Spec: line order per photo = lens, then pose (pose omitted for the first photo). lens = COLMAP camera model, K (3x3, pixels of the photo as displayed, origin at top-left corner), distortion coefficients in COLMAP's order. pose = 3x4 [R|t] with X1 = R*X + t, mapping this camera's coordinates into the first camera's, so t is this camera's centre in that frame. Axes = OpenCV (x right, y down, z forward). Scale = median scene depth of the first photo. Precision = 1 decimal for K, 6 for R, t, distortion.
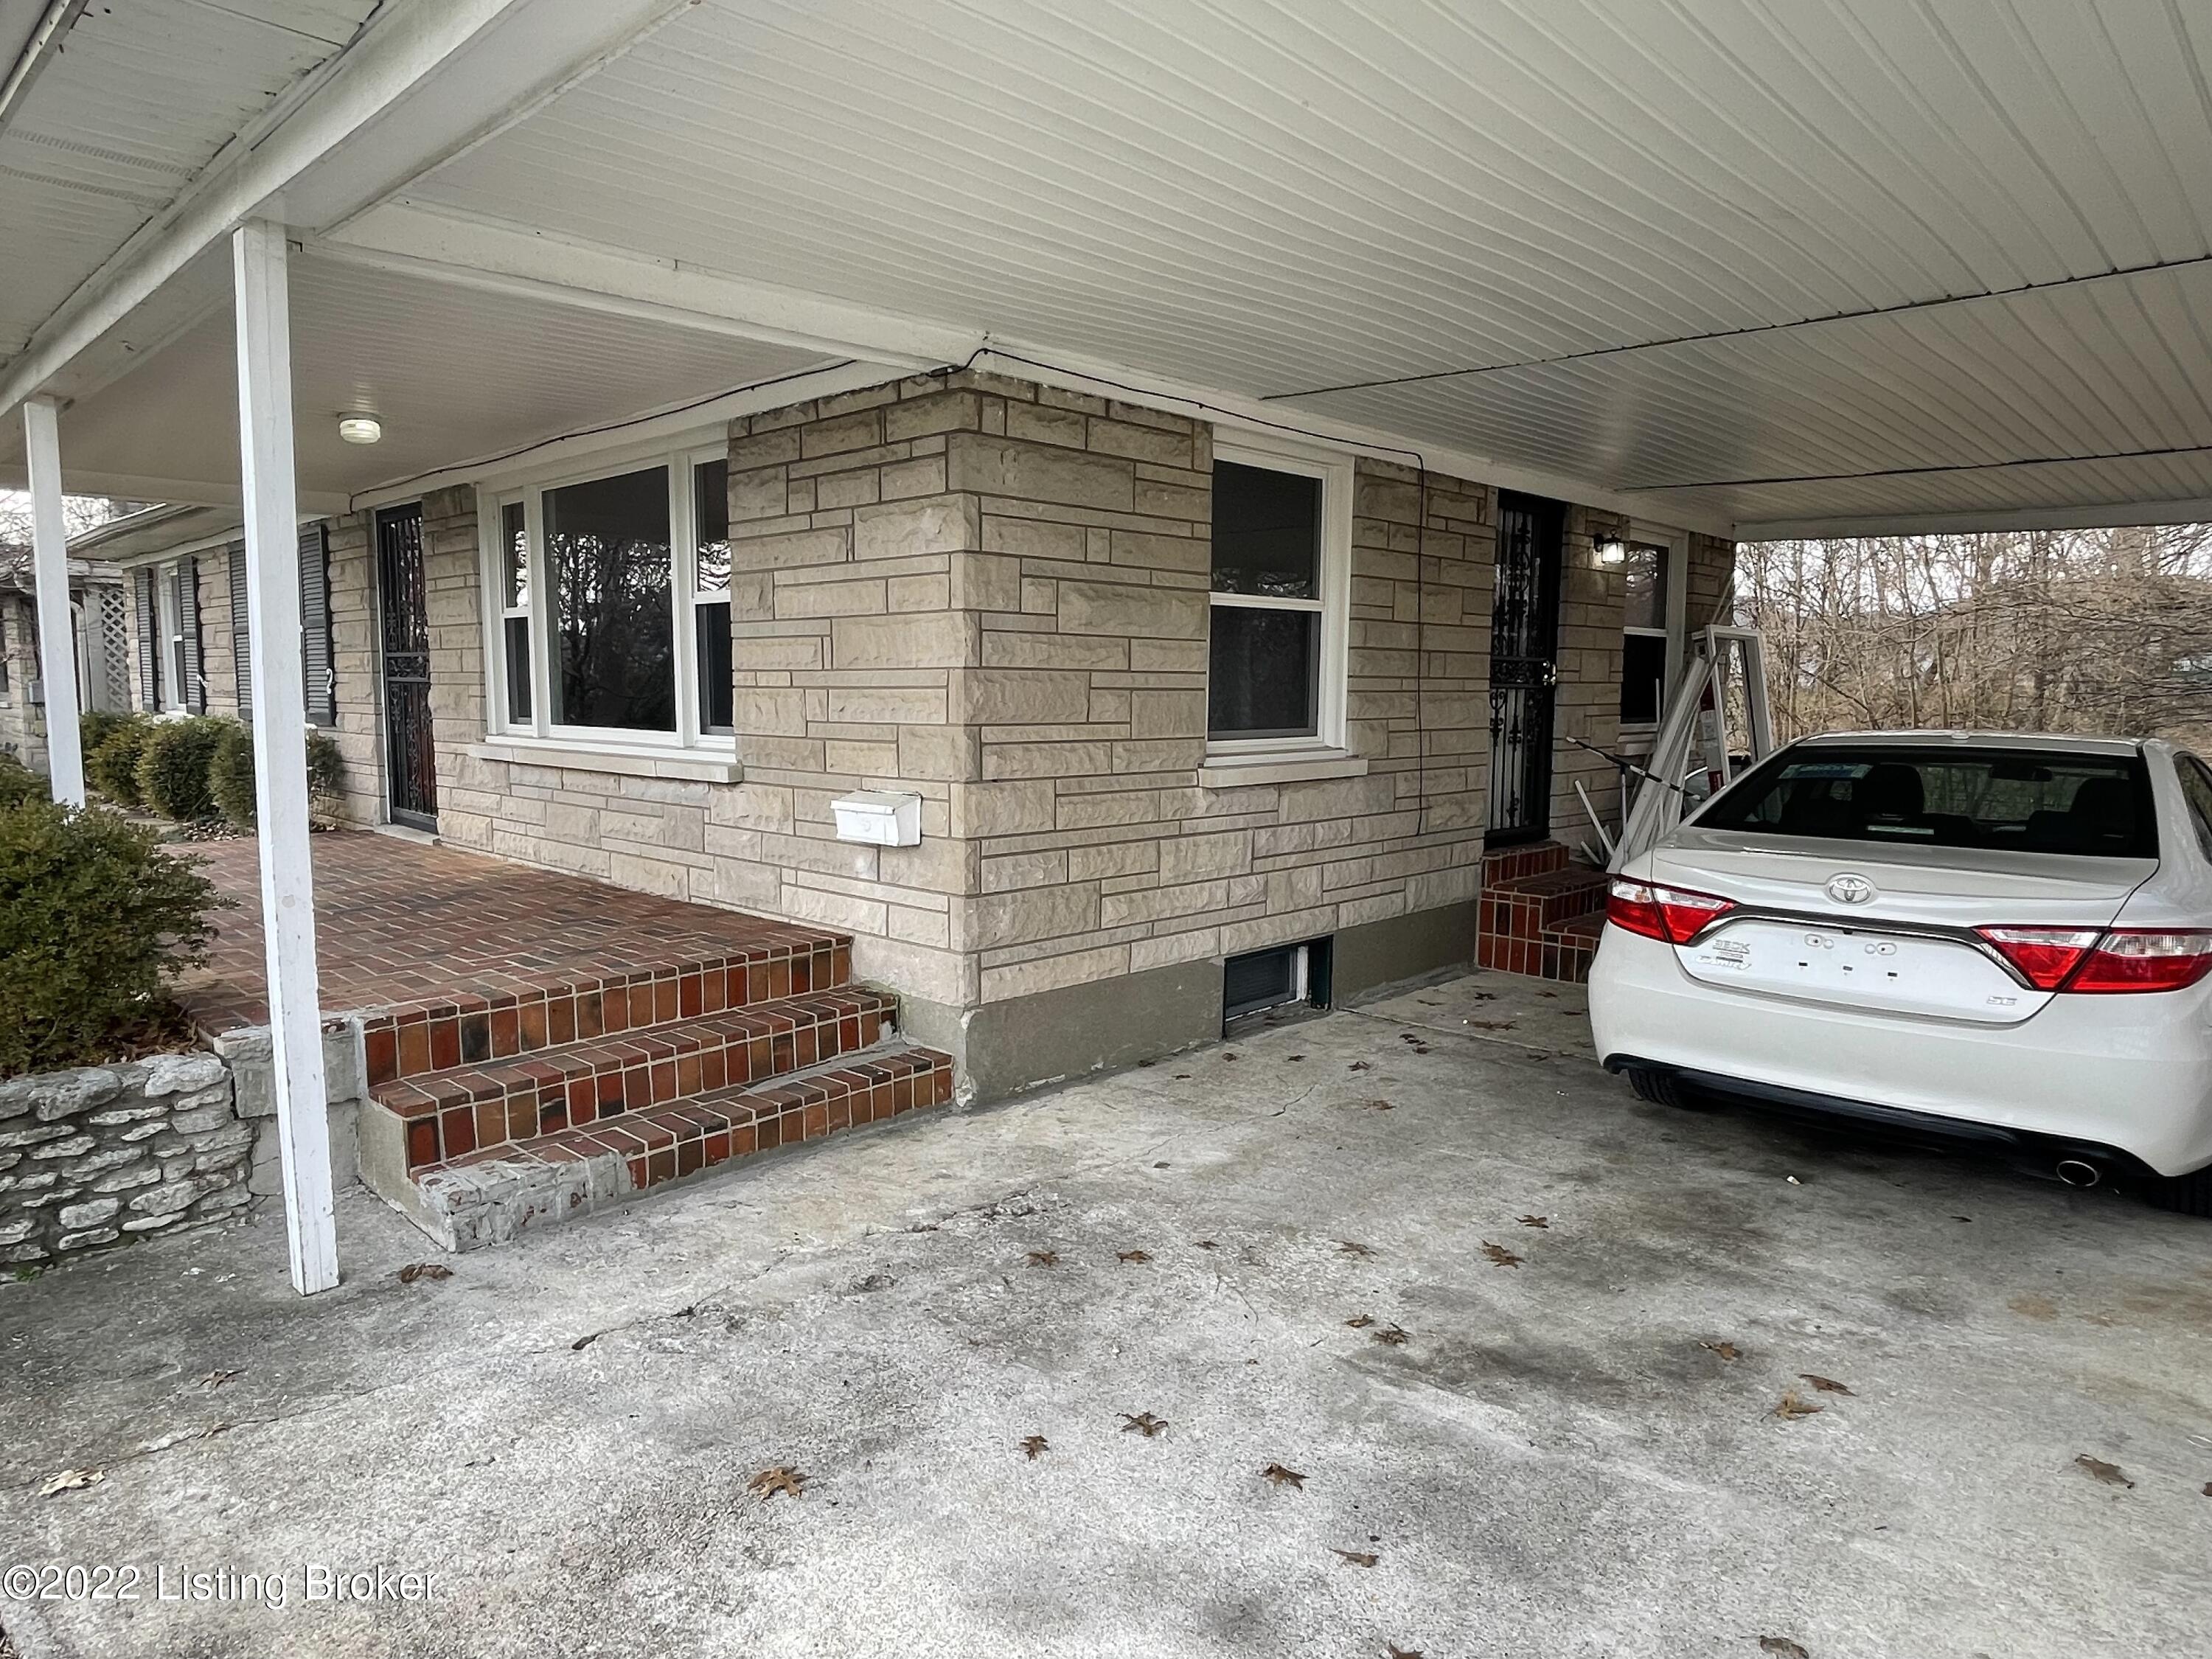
lens RADIAL K [[1361.1, 0, 1098.5], [0, 1361.1, 820.7], [0, 0, 1]] dist [0.022146, -0.039568]
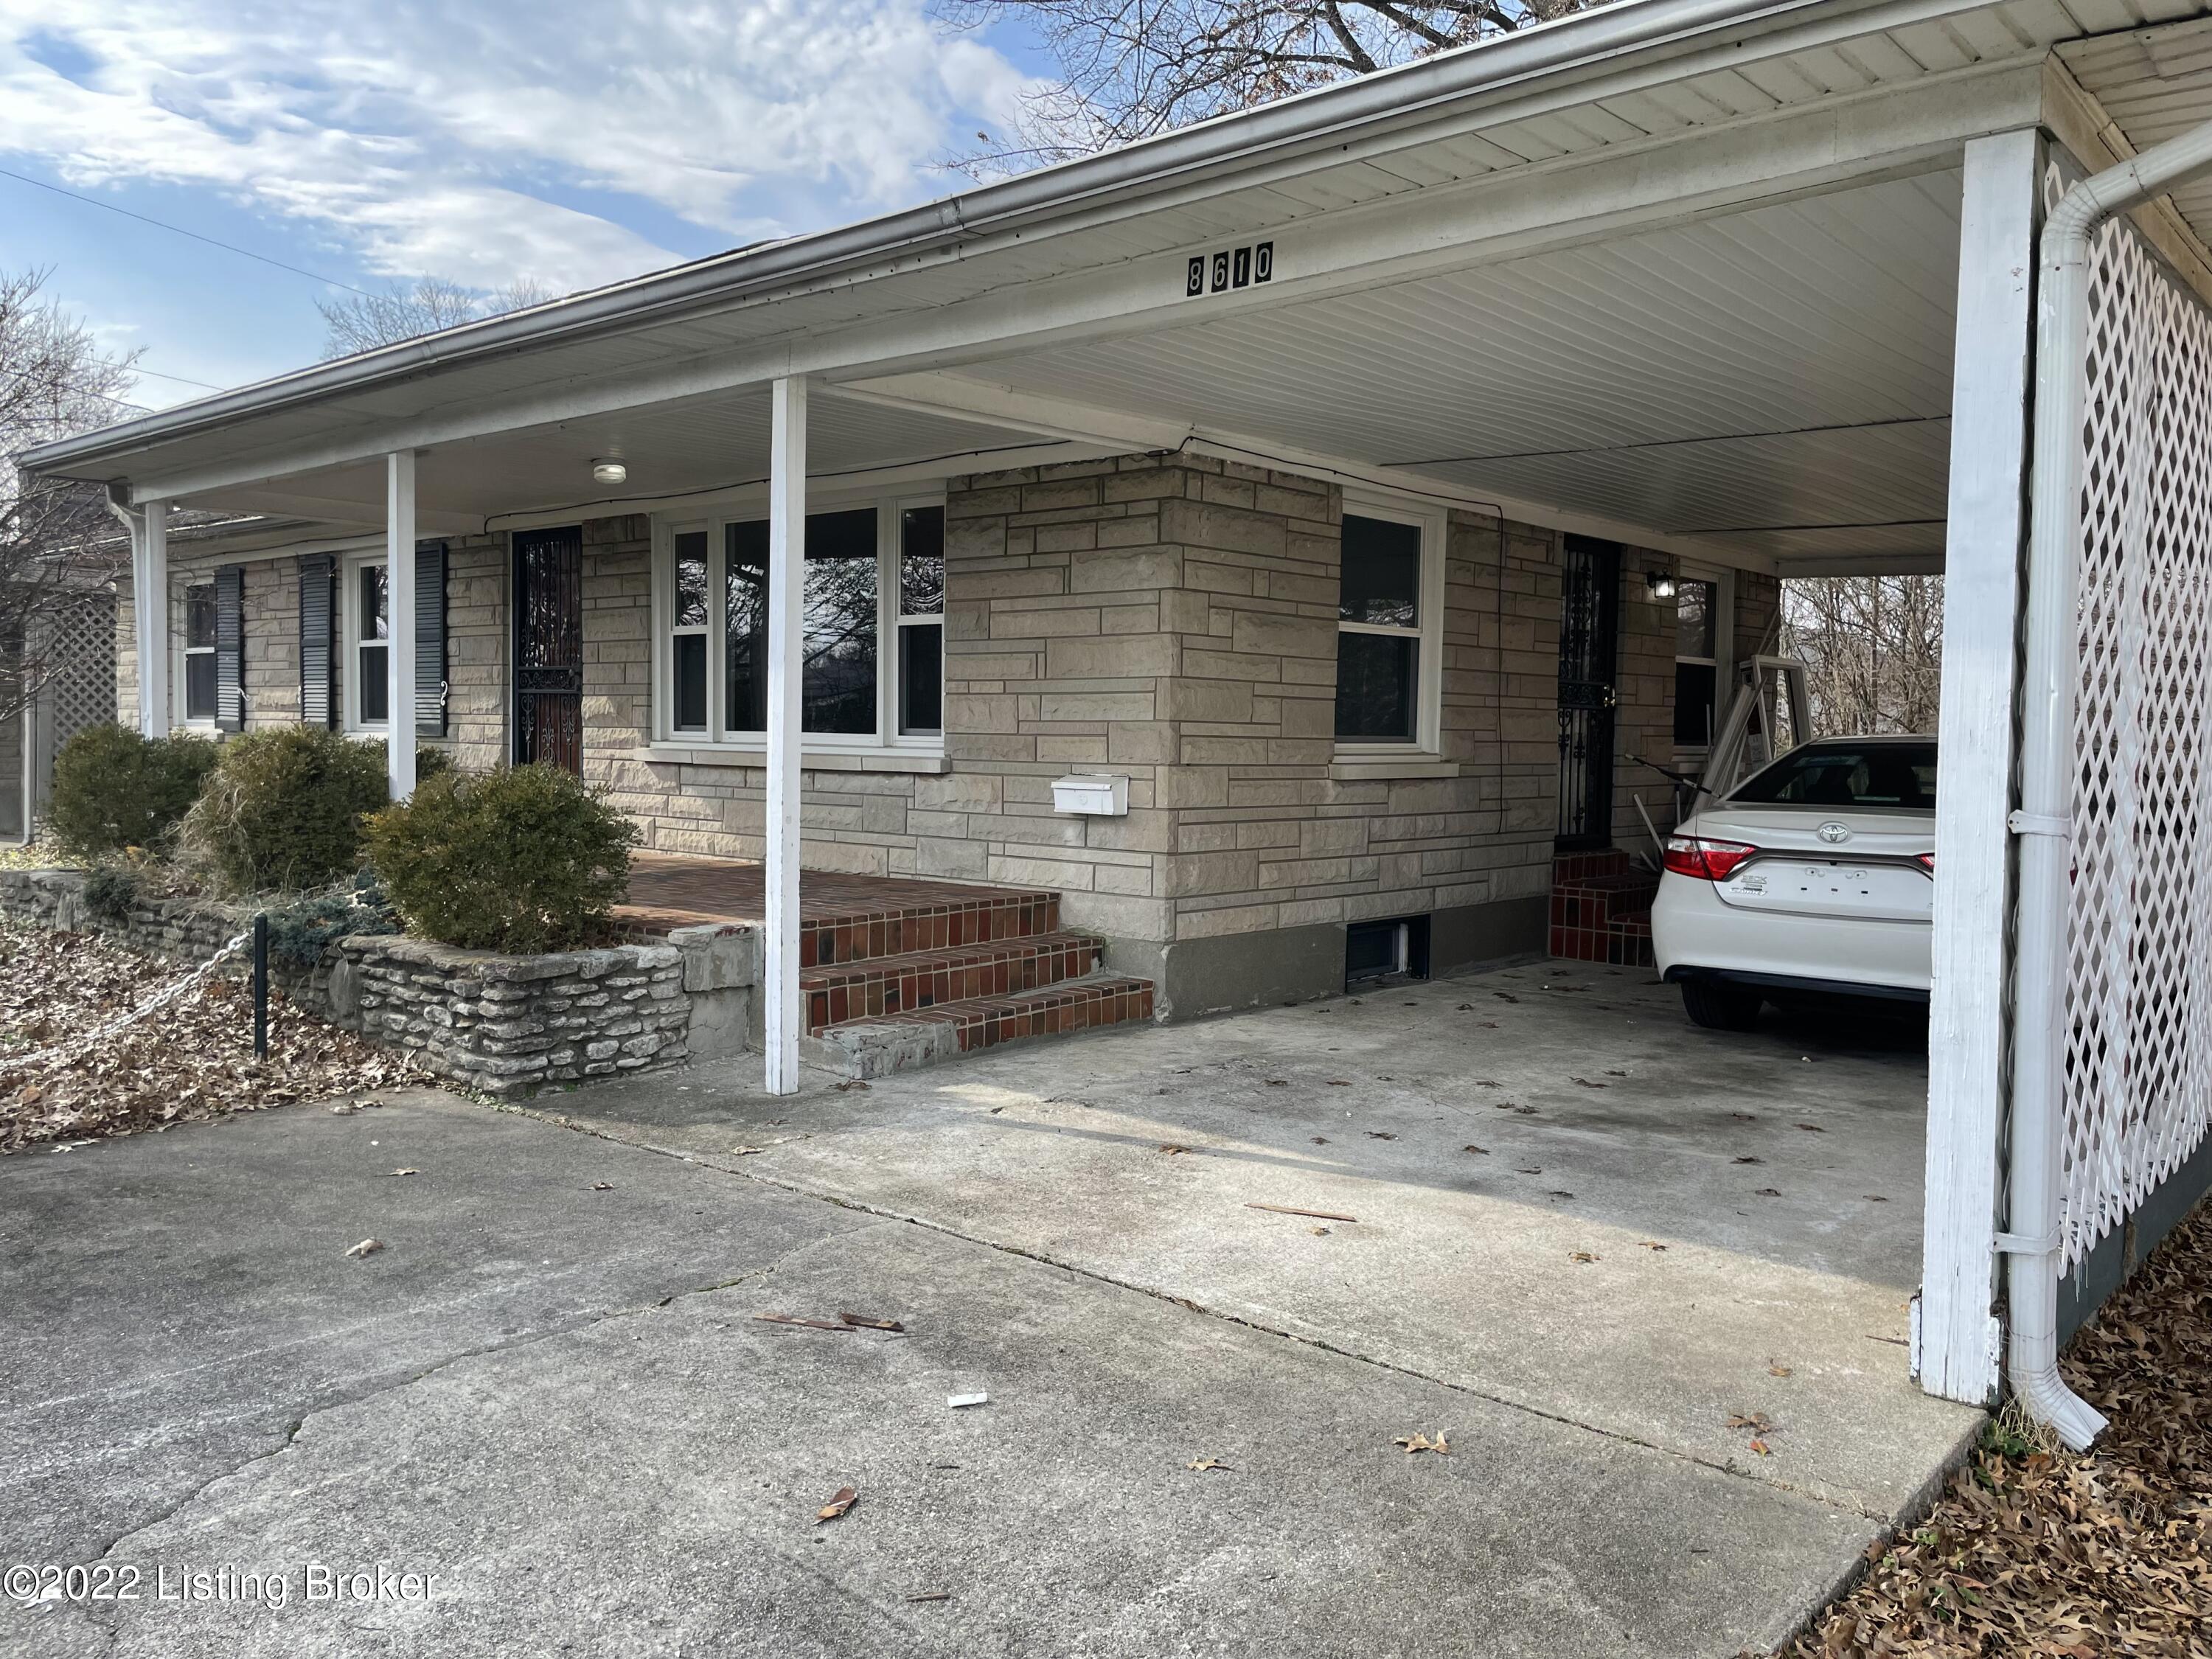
lens RADIAL K [[1694.7, 0, 1108.8], [0, 1694.7, 781.9], [0, 0, 1]] dist [0.100237, -0.139277]
pose [[0.999054, 0.008558, 0.042648, -0.200645], [-0.005610, 0.997618, -0.068759, 0.088631], [-0.043134, 0.068454, 0.996721, -0.538773]]
